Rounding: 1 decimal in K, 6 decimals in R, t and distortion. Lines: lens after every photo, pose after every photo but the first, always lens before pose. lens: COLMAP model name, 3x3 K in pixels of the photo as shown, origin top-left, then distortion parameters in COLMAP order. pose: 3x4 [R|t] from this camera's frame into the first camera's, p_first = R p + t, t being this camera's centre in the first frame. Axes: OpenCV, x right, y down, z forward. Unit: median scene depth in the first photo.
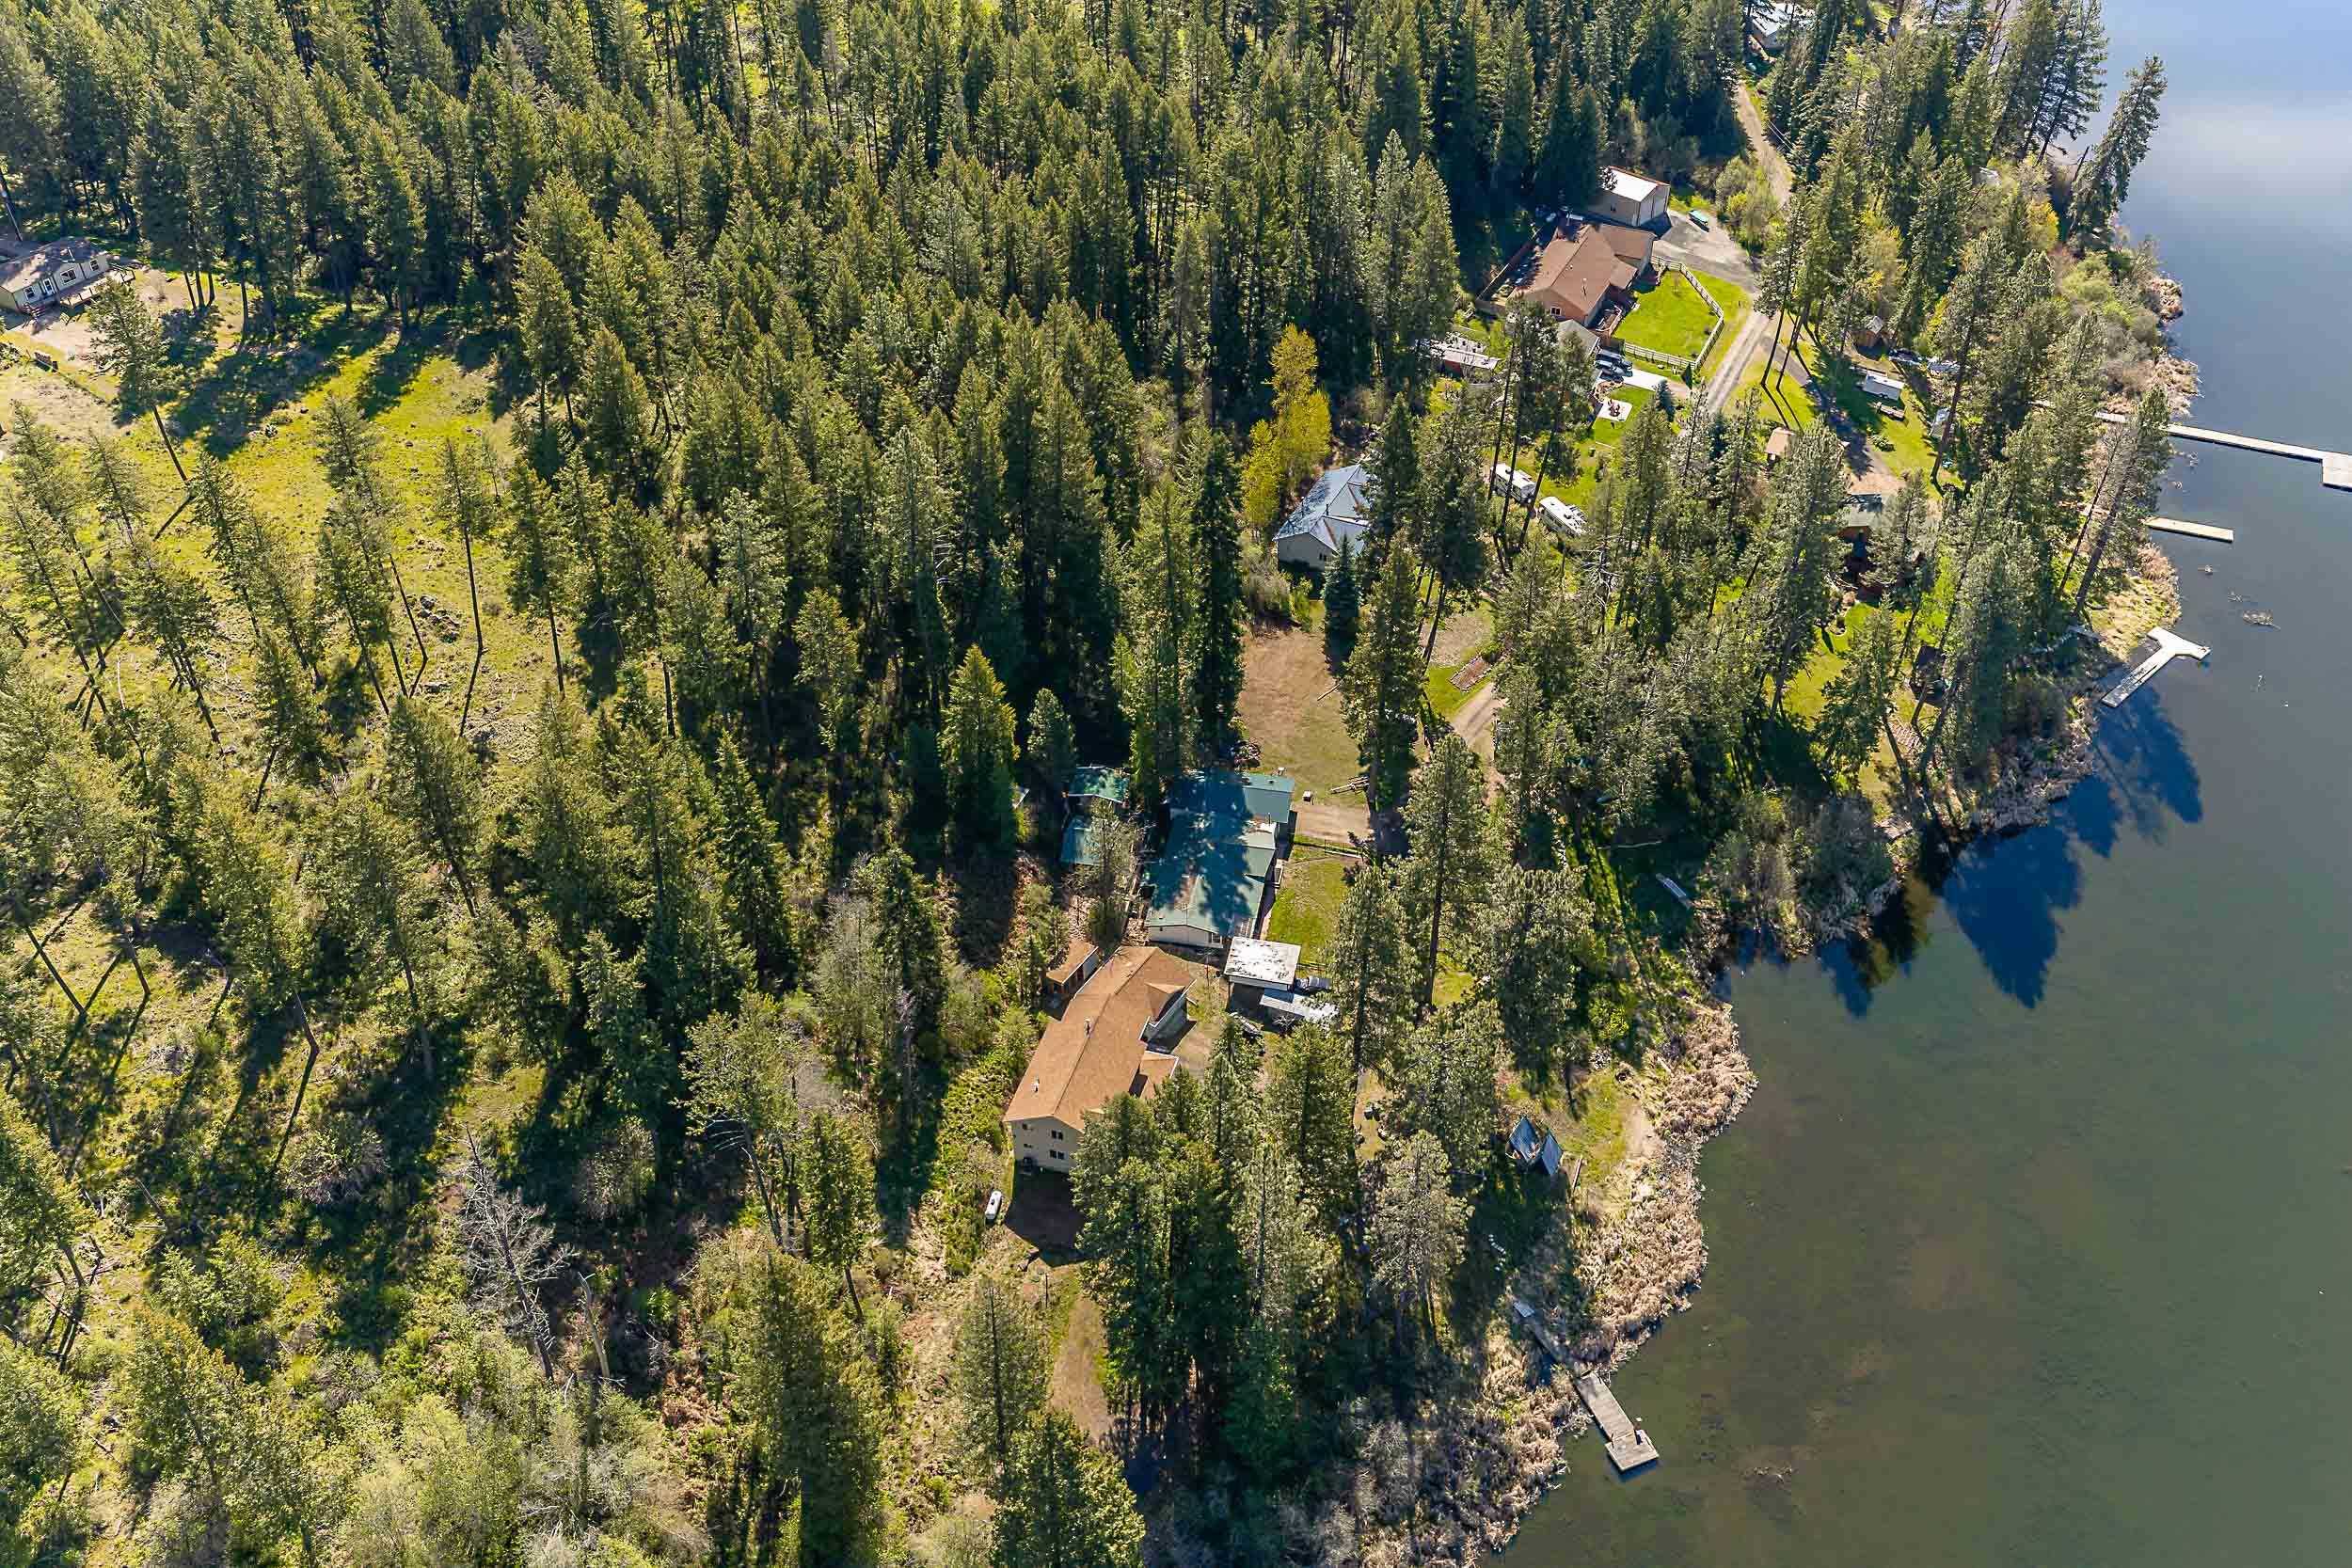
lens RADIAL K [[2001.8, 0, 1176.0], [0, 2001.8, 784.0], [0, 0, 1]] dist [-0.040310, 0.059922]
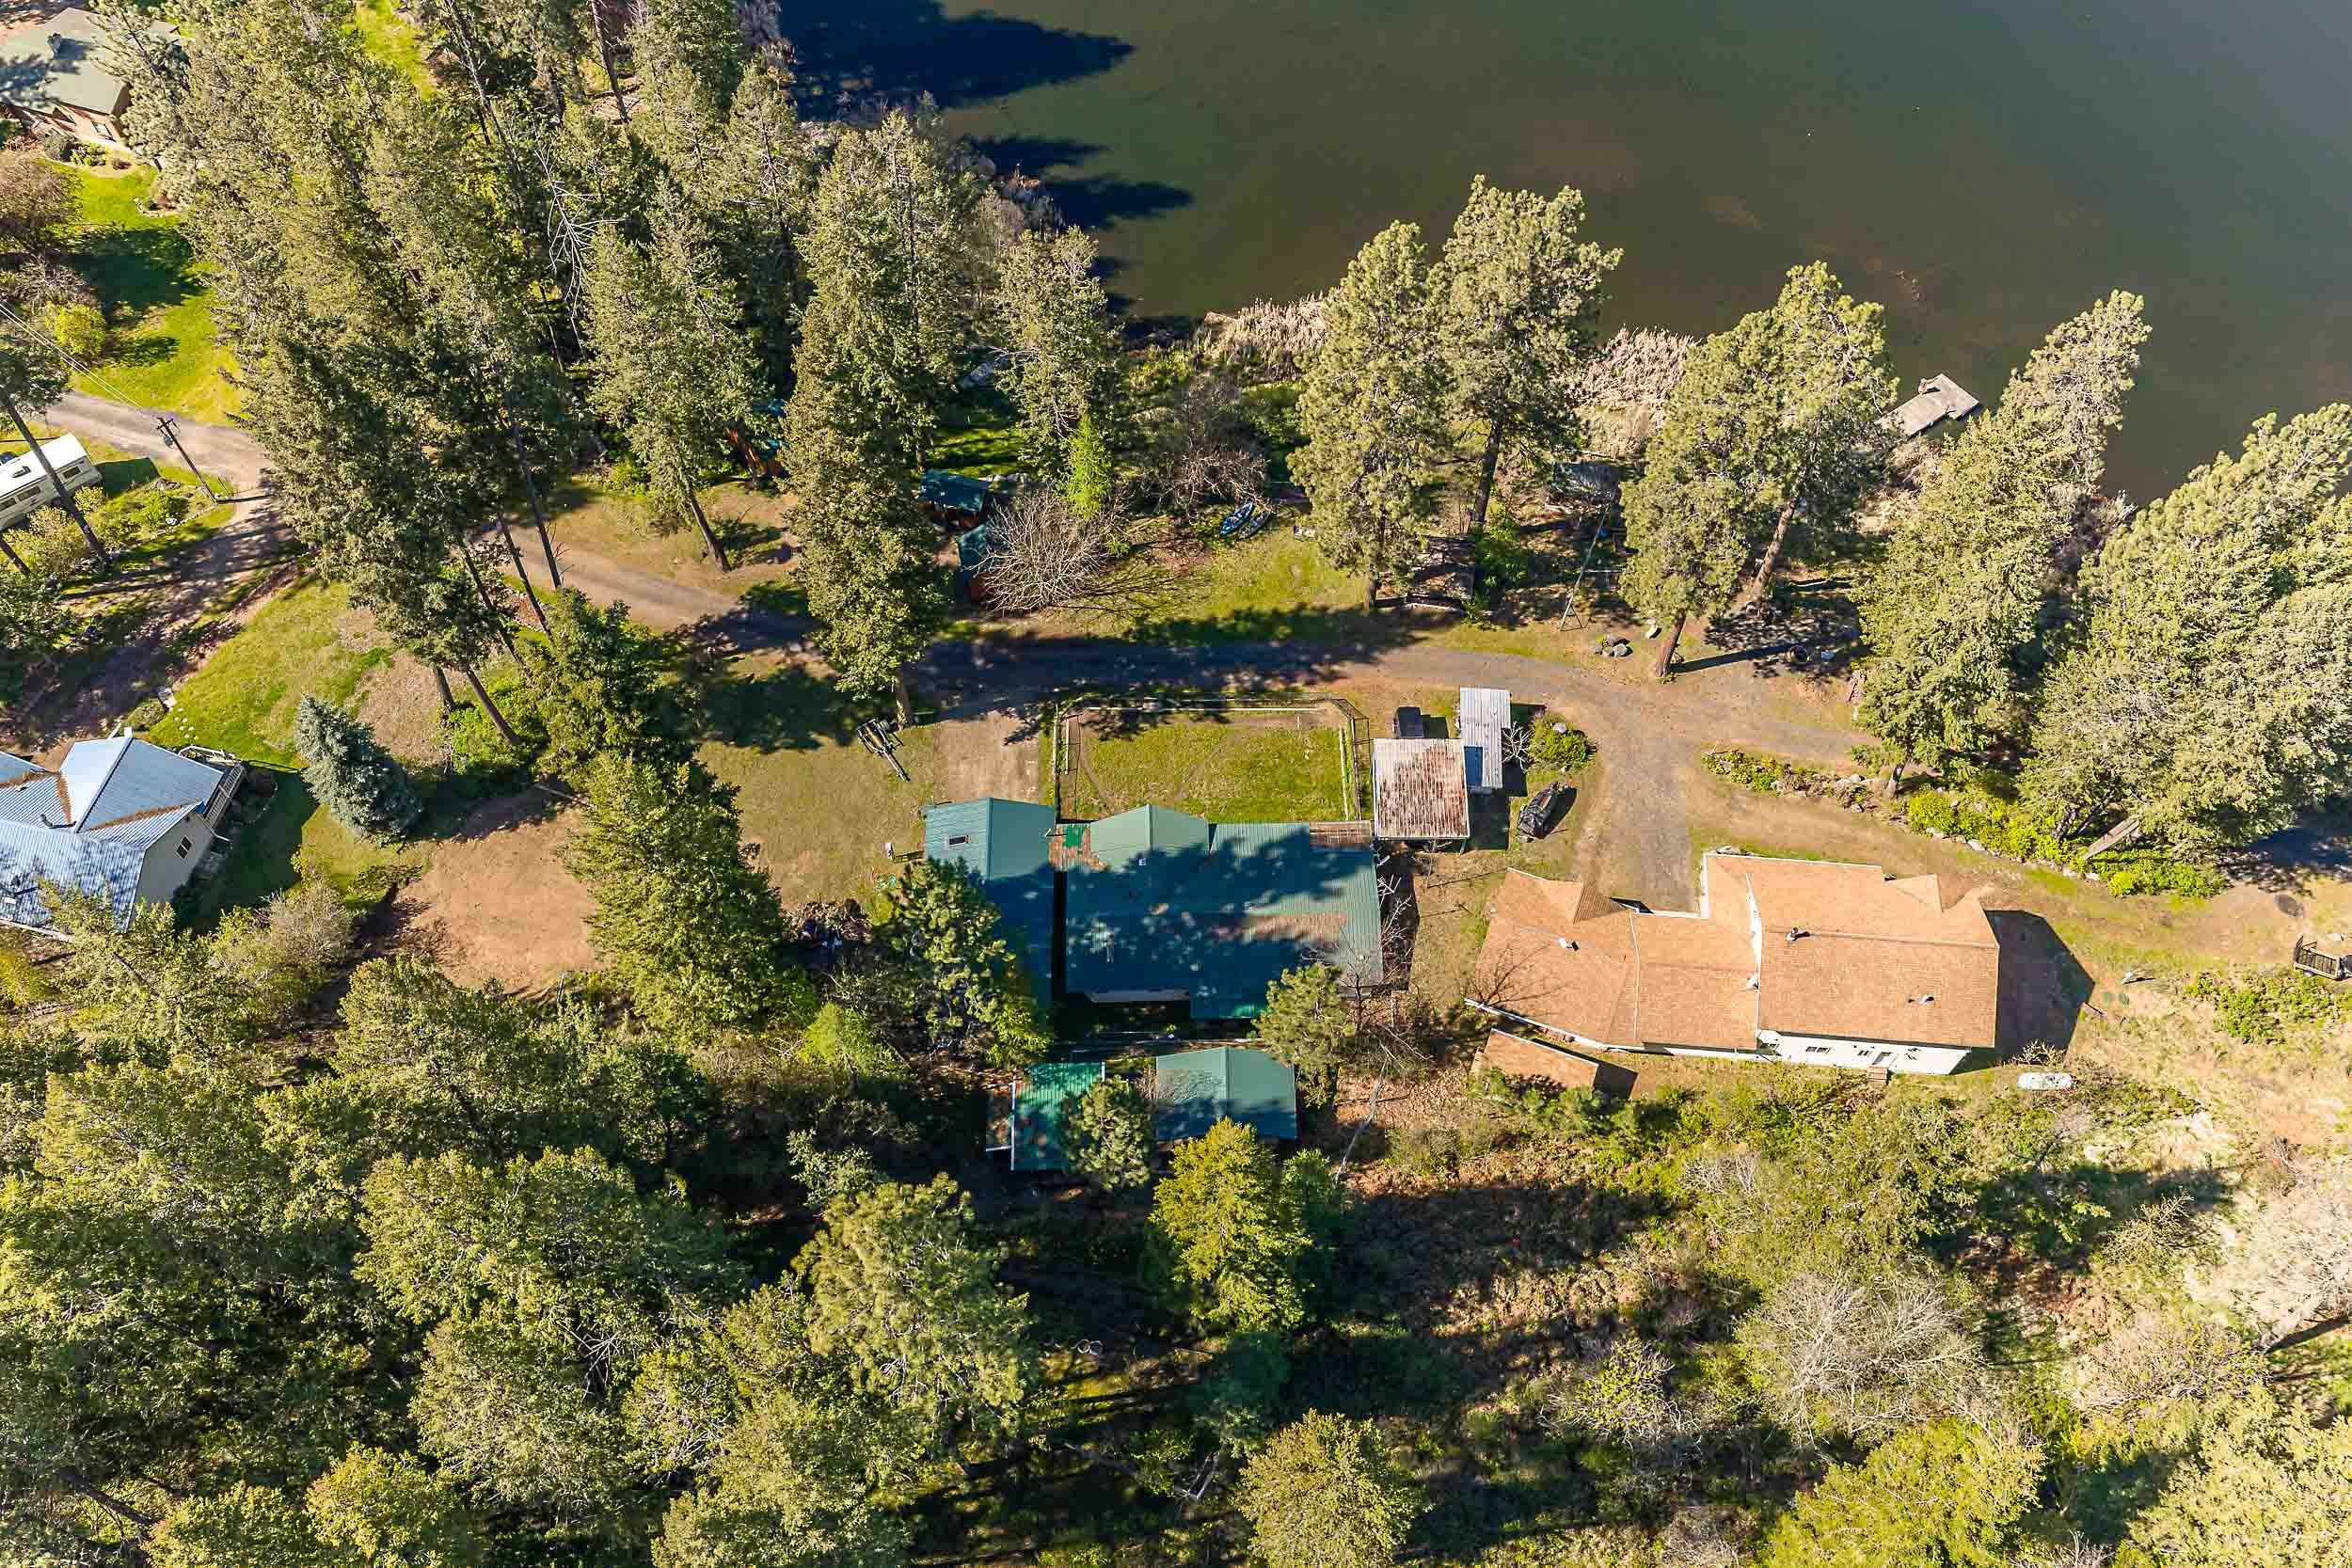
lens RADIAL K [[2001.8, 0, 1176.0], [0, 2001.8, 784.0], [0, 0, 1]] dist [-0.040310, 0.059922]
pose [[-0.201247, -0.854187, 0.479441, -0.225205], [0.608347, 0.274629, 0.744643, -0.397714], [-0.767733, 0.441524, 0.464374, 0.762030]]
